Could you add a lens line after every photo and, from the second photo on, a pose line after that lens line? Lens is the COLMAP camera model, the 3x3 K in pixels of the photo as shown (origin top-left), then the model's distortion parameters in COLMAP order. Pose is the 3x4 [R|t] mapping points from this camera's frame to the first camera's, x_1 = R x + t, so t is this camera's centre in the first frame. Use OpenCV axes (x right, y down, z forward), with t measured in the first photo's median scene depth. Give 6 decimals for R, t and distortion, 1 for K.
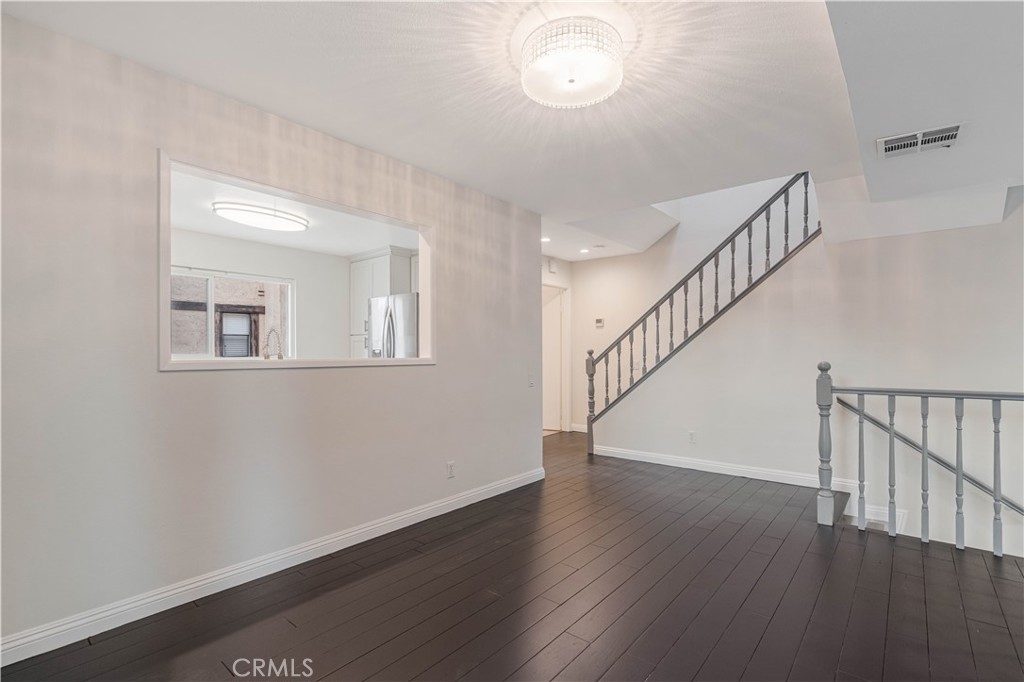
lens RADIAL K [[483.7, 0, 524.8], [0, 483.7, 355.2], [0, 0, 1]] dist [0.000667, -0.000078]
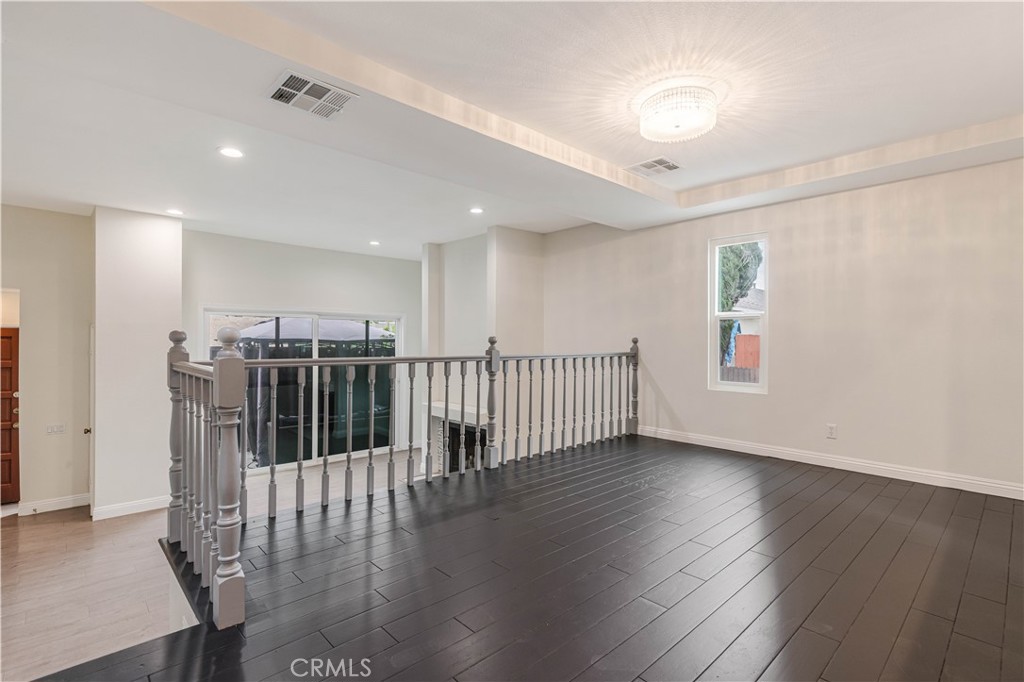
lens RADIAL K [[480.8, 0, 524.1], [0, 480.8, 340.3], [0, 0, 1]] dist [-0.001081, -0.000010]
pose [[-0.991997, 0.002709, 0.126229, 0.224561], [0.002666, 0.999996, -0.000510, 0.021998], [-0.126230, -0.000170, -0.992001, 1.498585]]
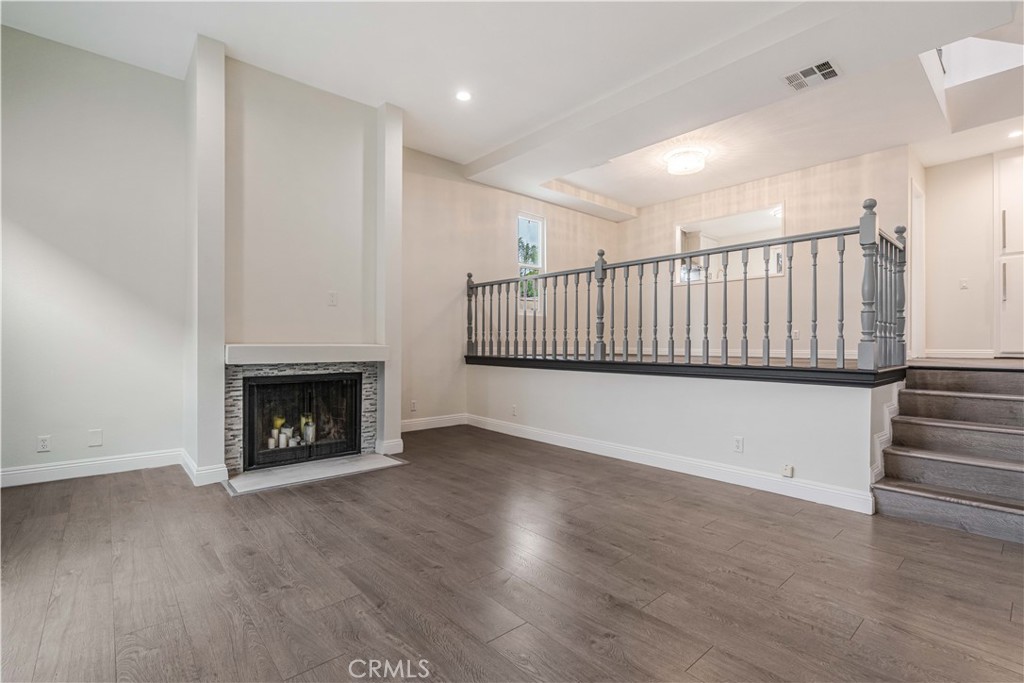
lens RADIAL K [[464.2, 0, 512.5], [0, 464.2, 337.8], [0, 0, 1]] dist [-0.002086, 0.000167]
pose [[-0.175515, -0.003323, -0.984471, 1.842089], [-0.003629, 0.999990, -0.002728, 0.276493], [0.984470, 0.003094, -0.175525, 0.315529]]
